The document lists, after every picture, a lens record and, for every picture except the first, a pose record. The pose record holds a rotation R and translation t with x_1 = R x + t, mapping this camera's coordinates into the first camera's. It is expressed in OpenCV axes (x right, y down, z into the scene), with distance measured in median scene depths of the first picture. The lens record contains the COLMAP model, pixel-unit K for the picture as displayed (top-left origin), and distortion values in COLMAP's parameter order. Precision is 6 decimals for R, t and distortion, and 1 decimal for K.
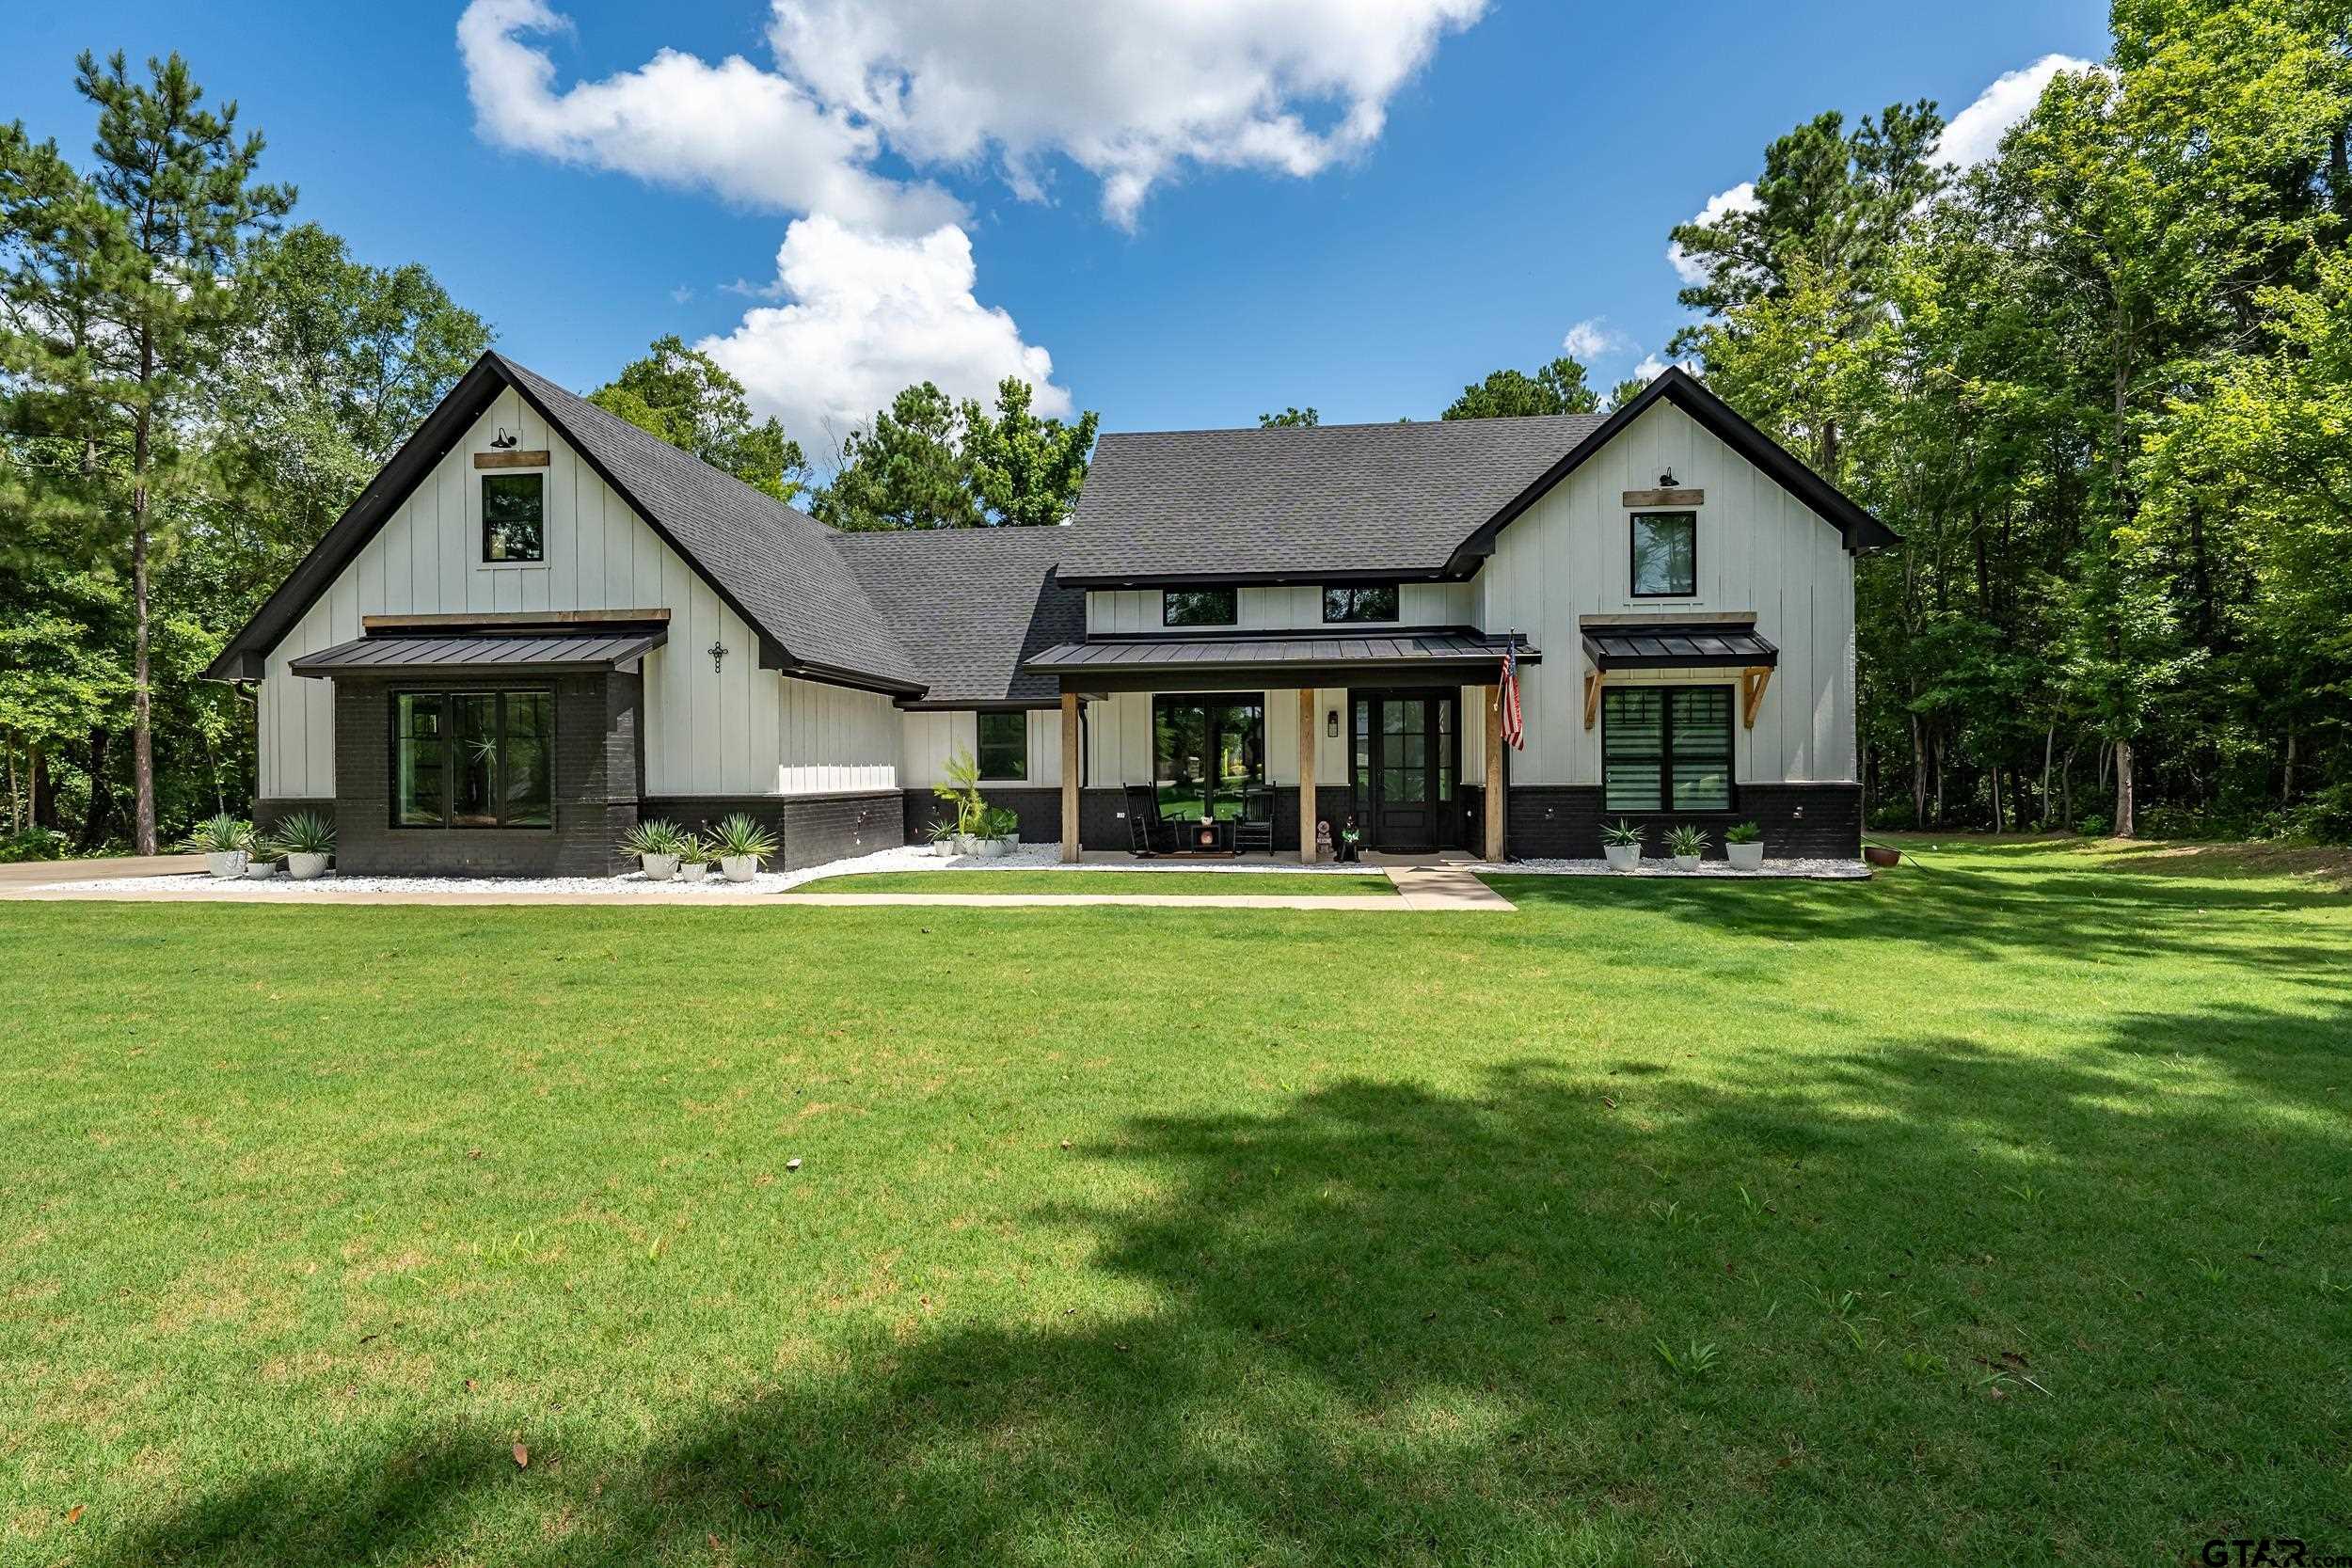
lens RADIAL K [[1111.6, 0, 1144.6], [0, 1111.6, 775.4], [0, 0, 1]] dist [0.014124, -0.009786]
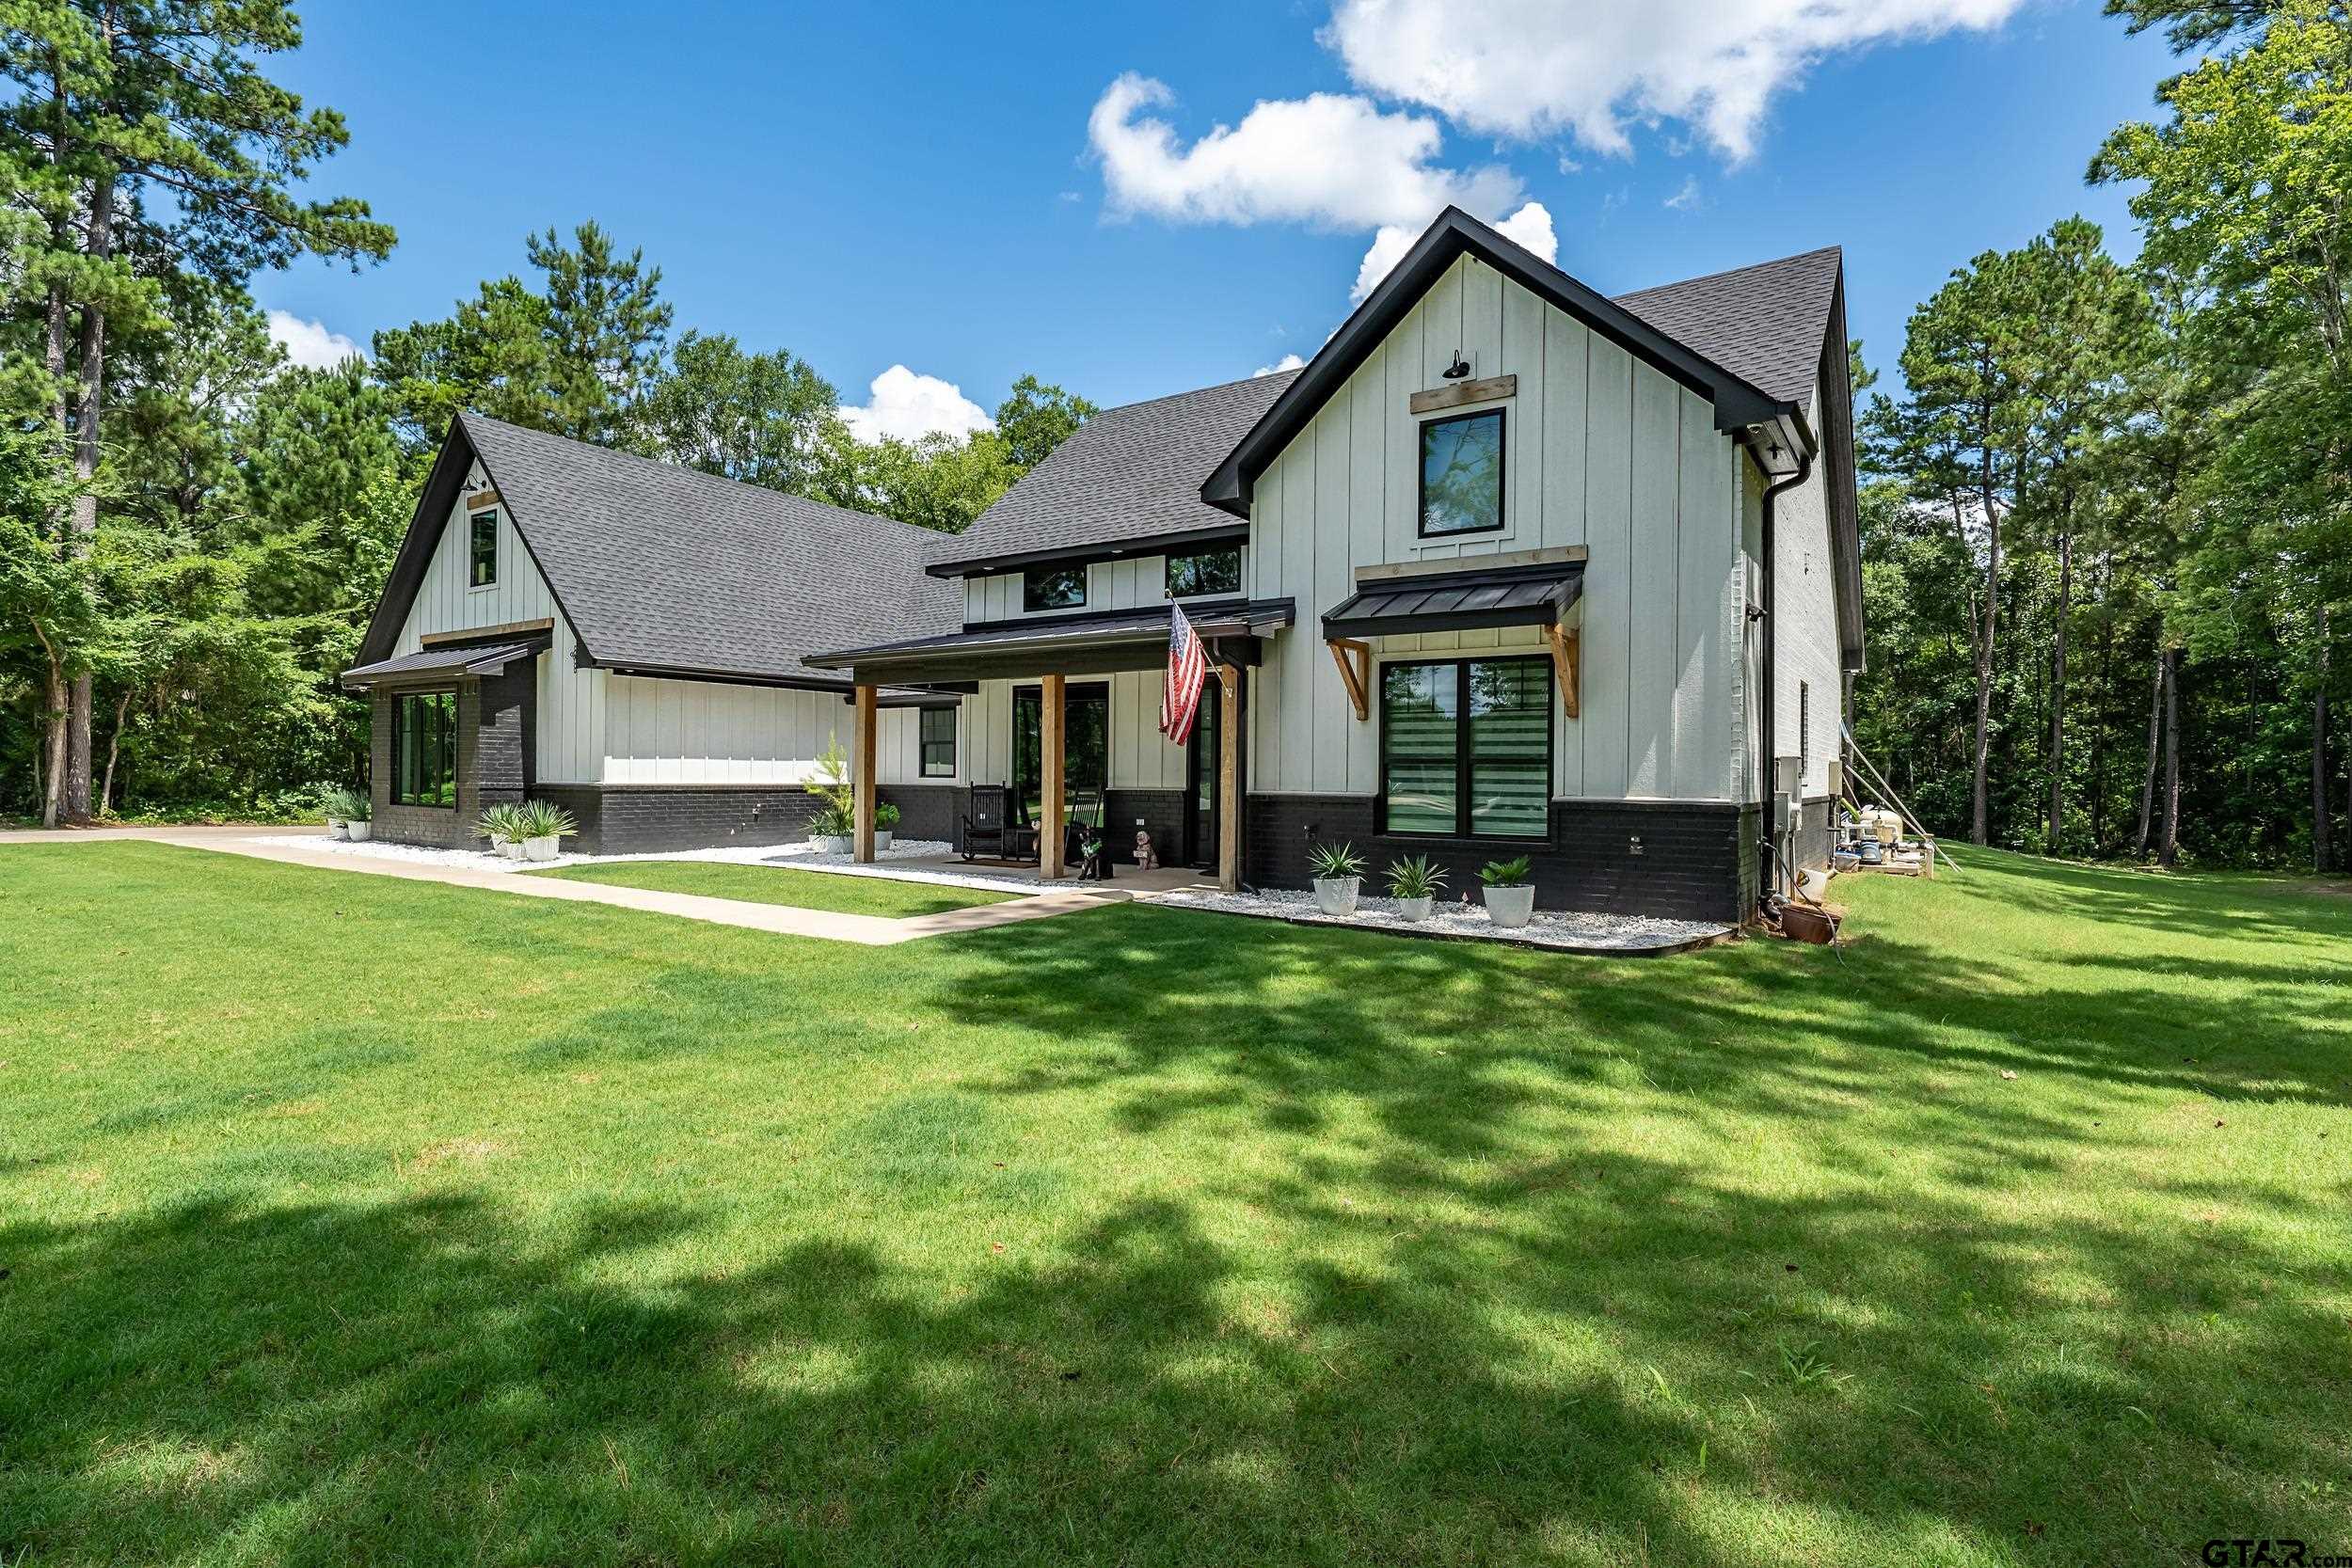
lens RADIAL K [[1111.6, 0, 1144.6], [0, 1111.6, 775.4], [0, 0, 1]] dist [0.014124, -0.009786]
pose [[0.873109, 0.017008, -0.487229, 0.637362], [-0.016198, 0.999852, 0.005875, -0.006922], [0.487256, 0.002763, 0.873255, 0.281949]]
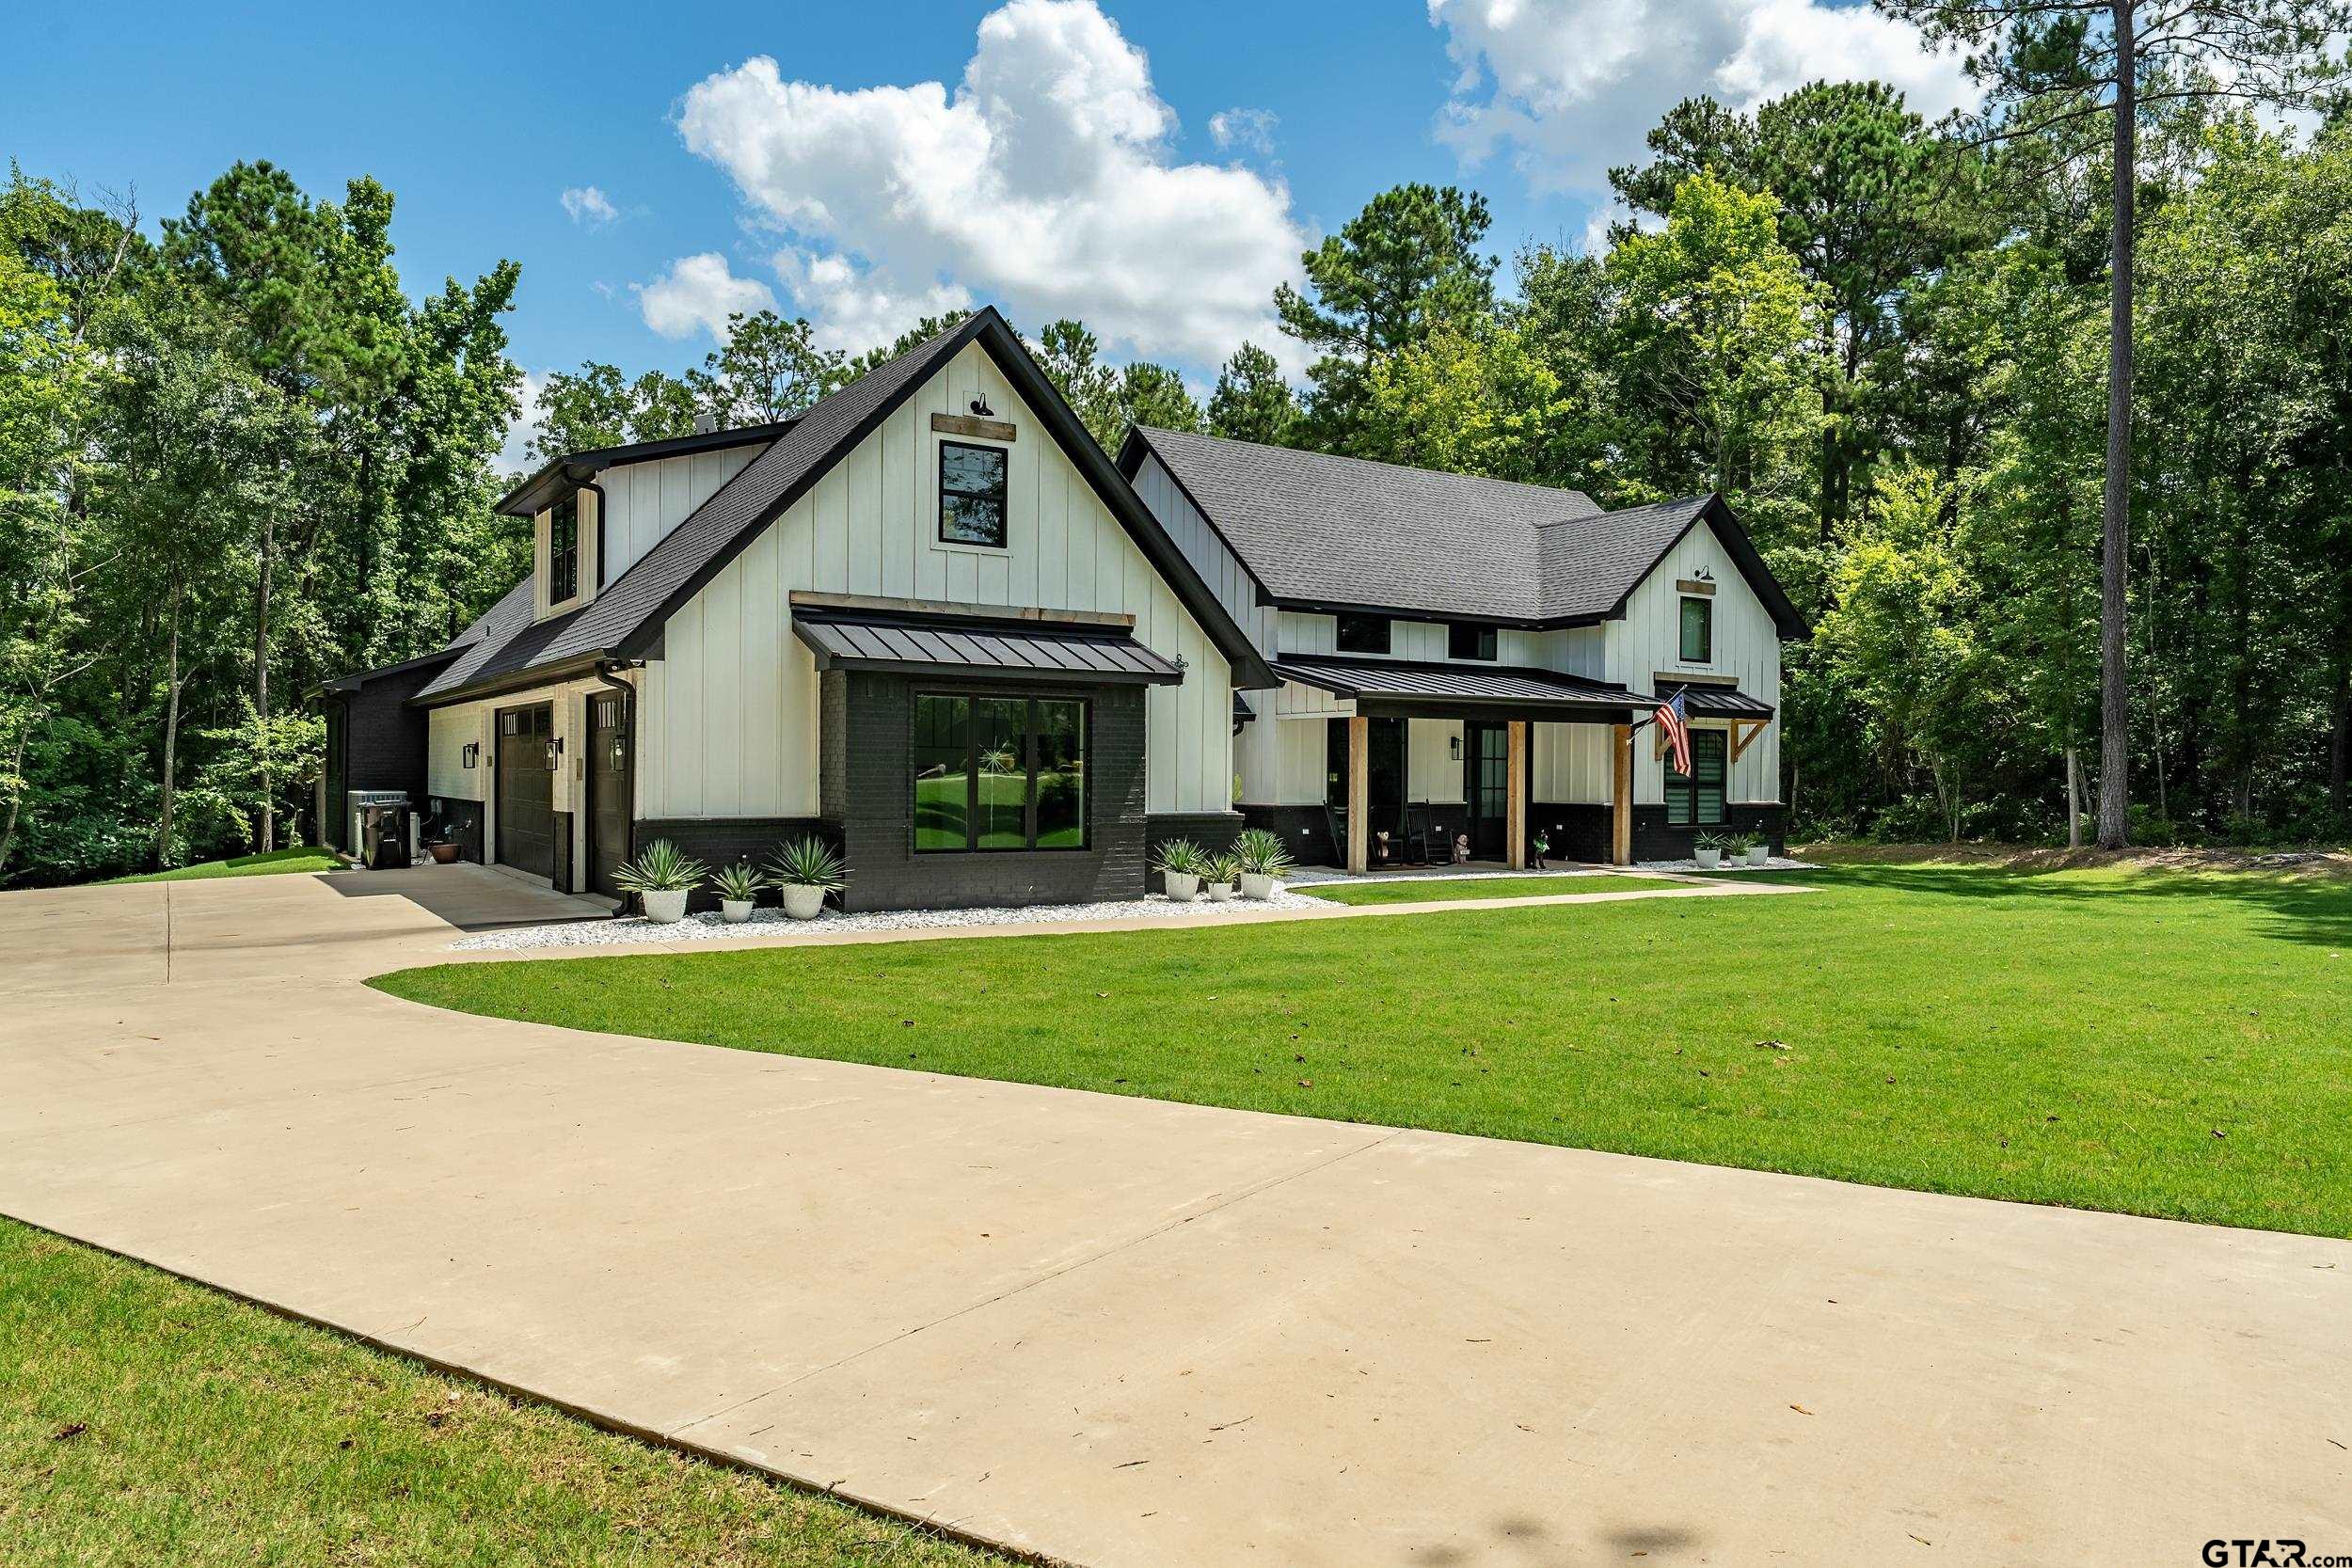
lens RADIAL K [[1508.1, 0, 1176.0], [0, 1508.1, 784.0], [0, 0, 1]] dist [0.003967, 0.000285]
pose [[0.782020, 0.009987, 0.623173, -1.128859], [-0.012109, 0.999926, -0.000829, -0.006316], [-0.623136, -0.006897, 0.782083, -0.017023]]
